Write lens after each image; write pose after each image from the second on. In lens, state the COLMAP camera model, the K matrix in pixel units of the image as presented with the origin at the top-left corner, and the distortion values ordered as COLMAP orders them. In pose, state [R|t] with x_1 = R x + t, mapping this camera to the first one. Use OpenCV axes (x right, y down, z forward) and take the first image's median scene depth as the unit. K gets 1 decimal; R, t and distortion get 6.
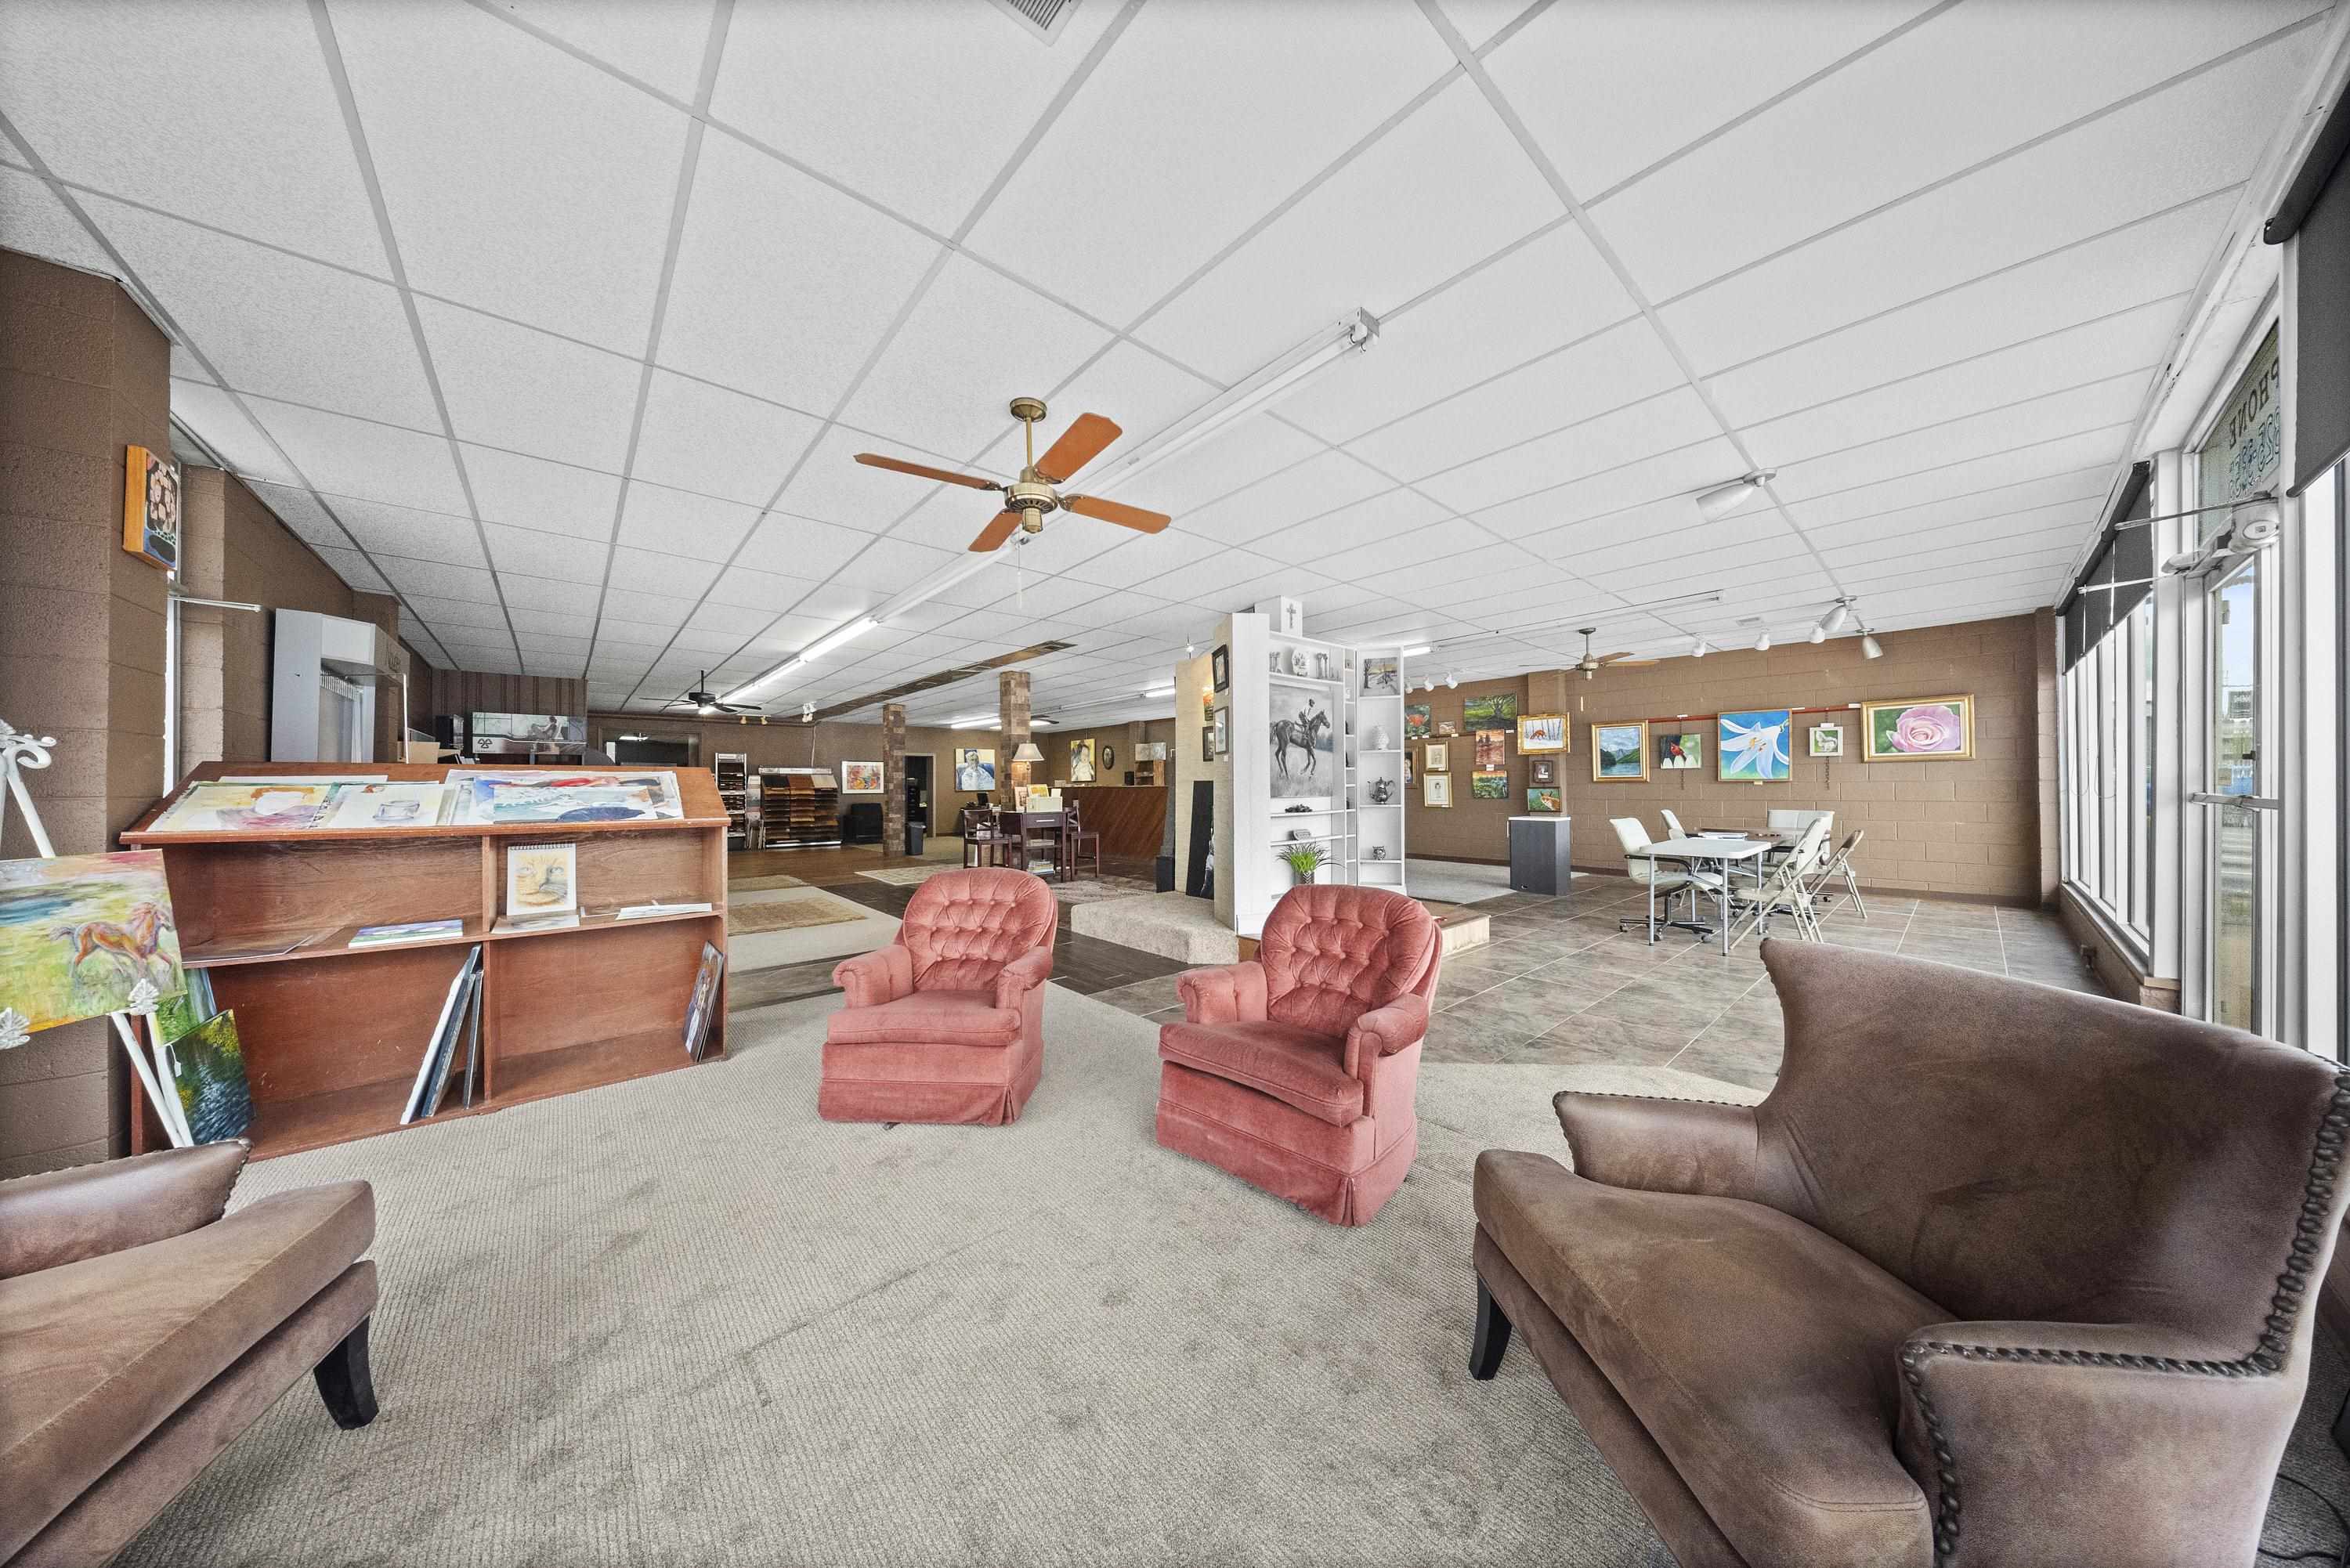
lens RADIAL K [[696.8, 0, 1175.0], [0, 696.8, 784.0], [0, 0, 1]] dist [-0.000142, -0.000037]
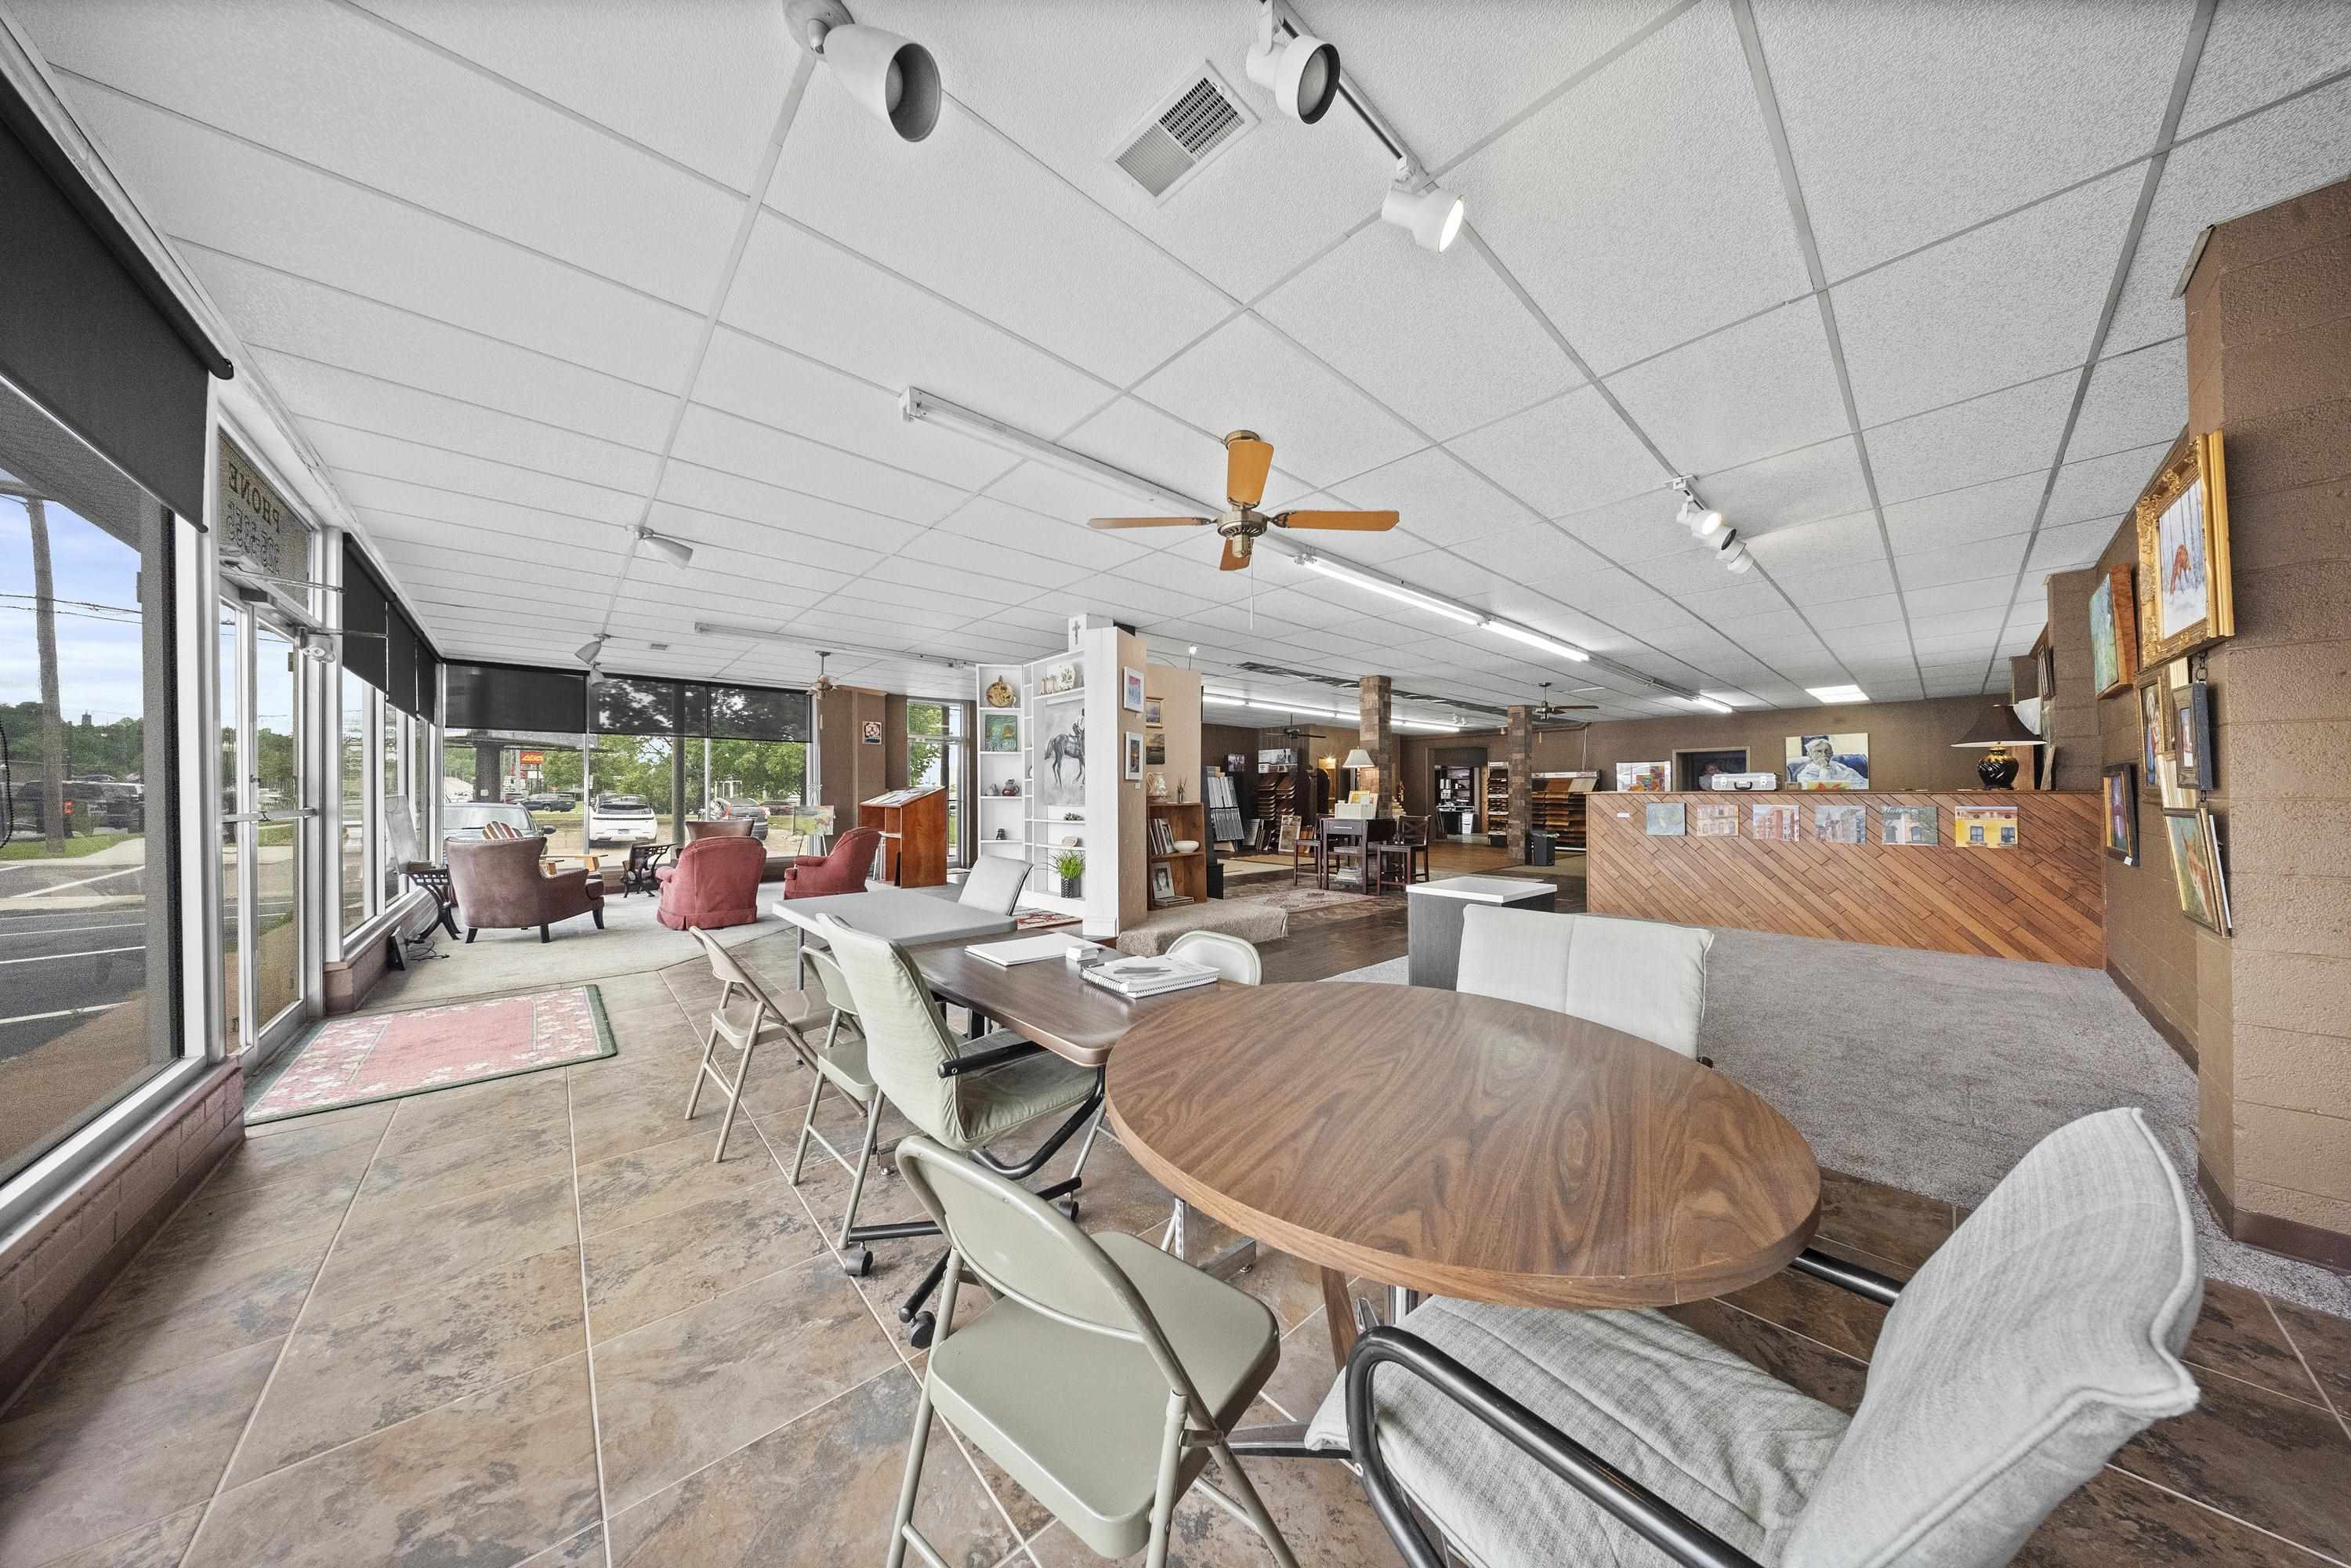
lens RADIAL K [[688.4, 0, 1163.8], [0, 688.4, 788.6], [0, 0, 1]] dist [-0.010267, -0.000078]
pose [[0.002609, -0.001436, -0.999996, 0.620663], [0.006802, 0.999976, -0.001419, -0.002191], [0.999973, -0.006798, 0.002619, 0.582437]]
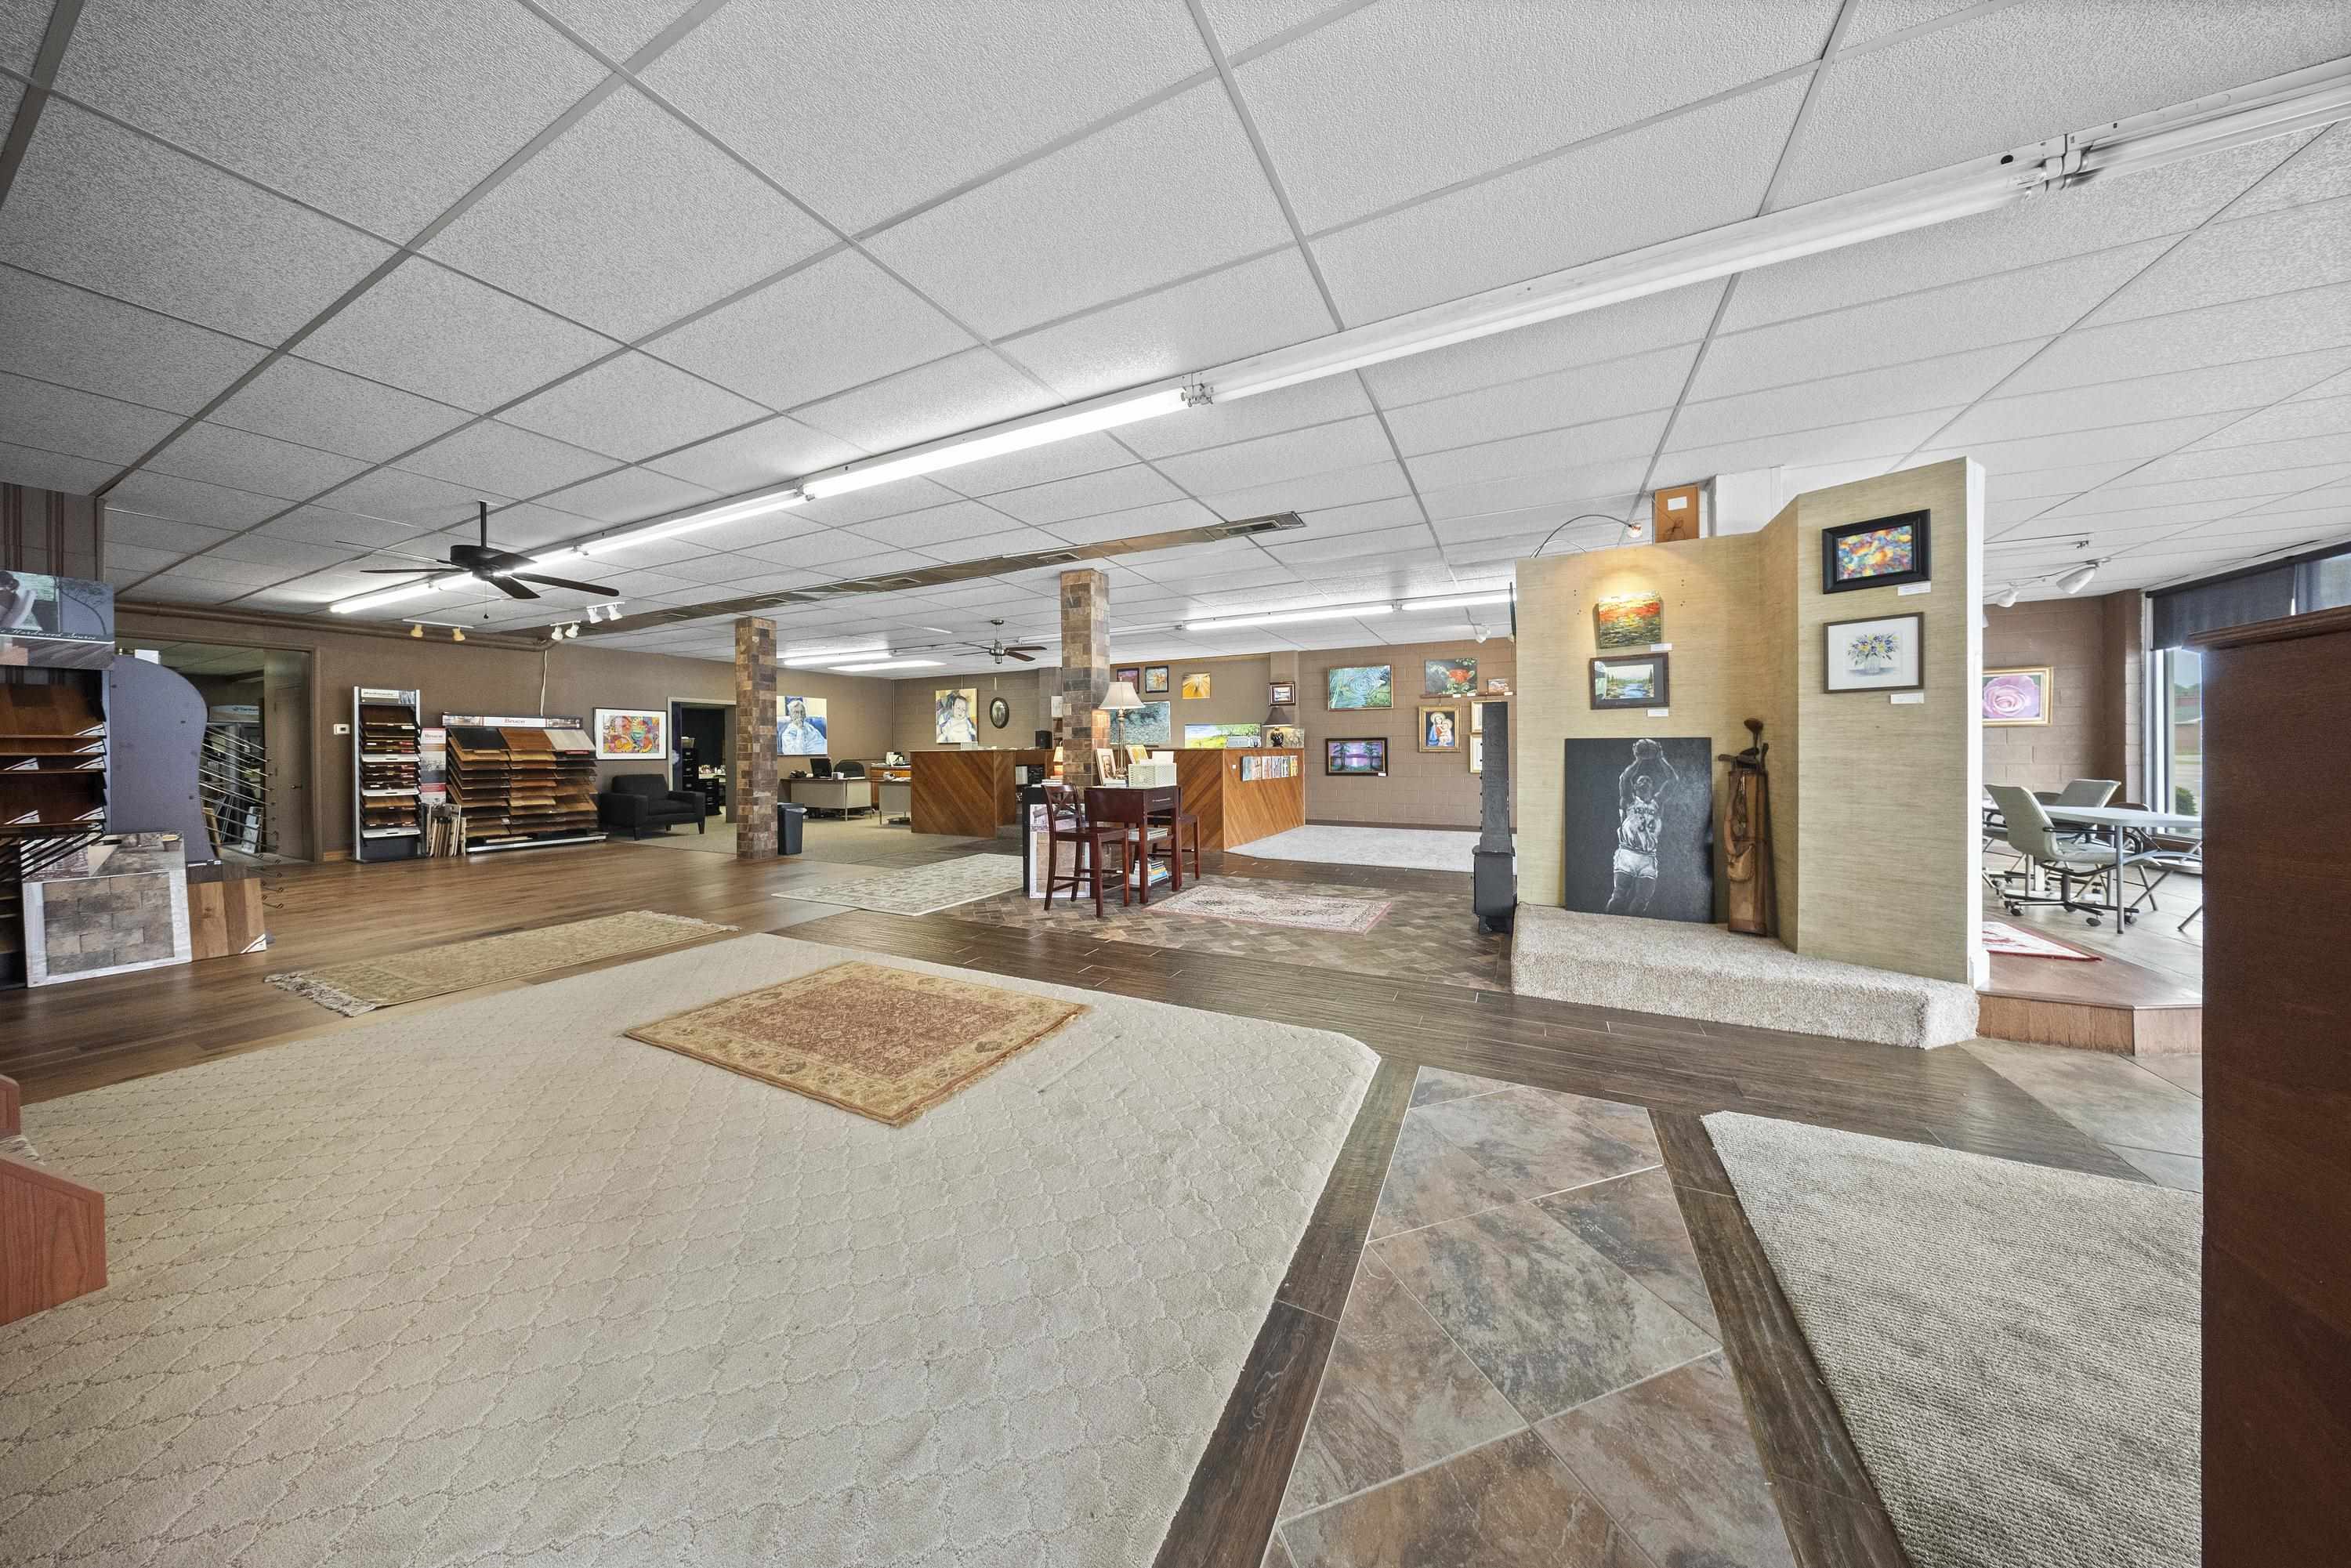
lens RADIAL K [[709.1, 0, 1172.4], [0, 709.1, 745.4], [0, 0, 1]] dist [-0.006593, -0.000110]
pose [[0.926932, 0.005478, 0.375188, -0.338563], [-0.003361, 0.999975, -0.006296, 0.004801], [-0.375213, 0.004575, 0.926927, 0.299936]]
